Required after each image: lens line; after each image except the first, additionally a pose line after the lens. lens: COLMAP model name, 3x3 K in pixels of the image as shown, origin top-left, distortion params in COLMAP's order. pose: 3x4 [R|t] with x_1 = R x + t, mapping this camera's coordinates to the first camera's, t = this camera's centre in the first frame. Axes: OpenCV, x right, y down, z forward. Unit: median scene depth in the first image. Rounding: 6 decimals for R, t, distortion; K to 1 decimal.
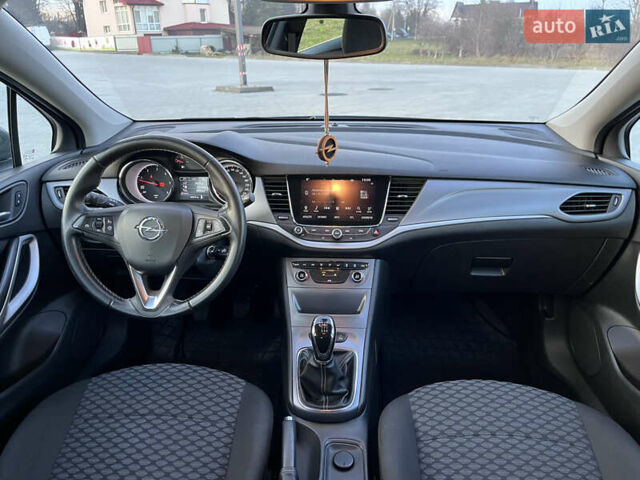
lens RADIAL K [[494.9, 0, 320.0], [0, 494.9, 240.0], [0, 0, 1]] dist [0.066531, -0.118406]
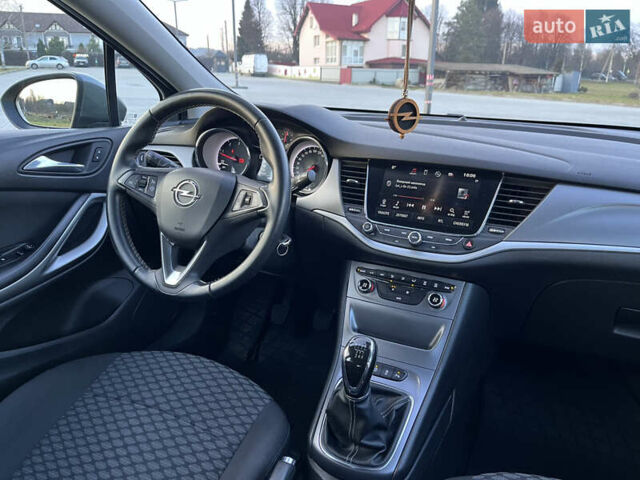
lens RADIAL K [[494.9, 0, 320.0], [0, 494.9, 240.0], [0, 0, 1]] dist [0.066531, -0.118406]
pose [[0.931031, 0.149818, -0.332769, 0.149809], [-0.170777, 0.984706, -0.034474, 0.040477], [0.322515, 0.088925, 0.942378, 0.226246]]
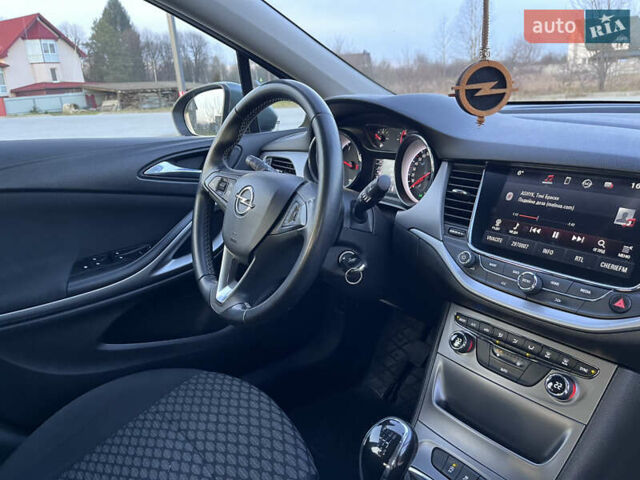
lens RADIAL K [[488.3, 0, 314.1], [0, 488.3, 229.0], [0, 0, 1]] dist [0.063845, -0.114243]
pose [[0.628808, 0.184307, -0.755401, 0.251956], [-0.249856, 0.967873, 0.028163, -0.023578], [0.736323, 0.171032, 0.654657, 0.506690]]
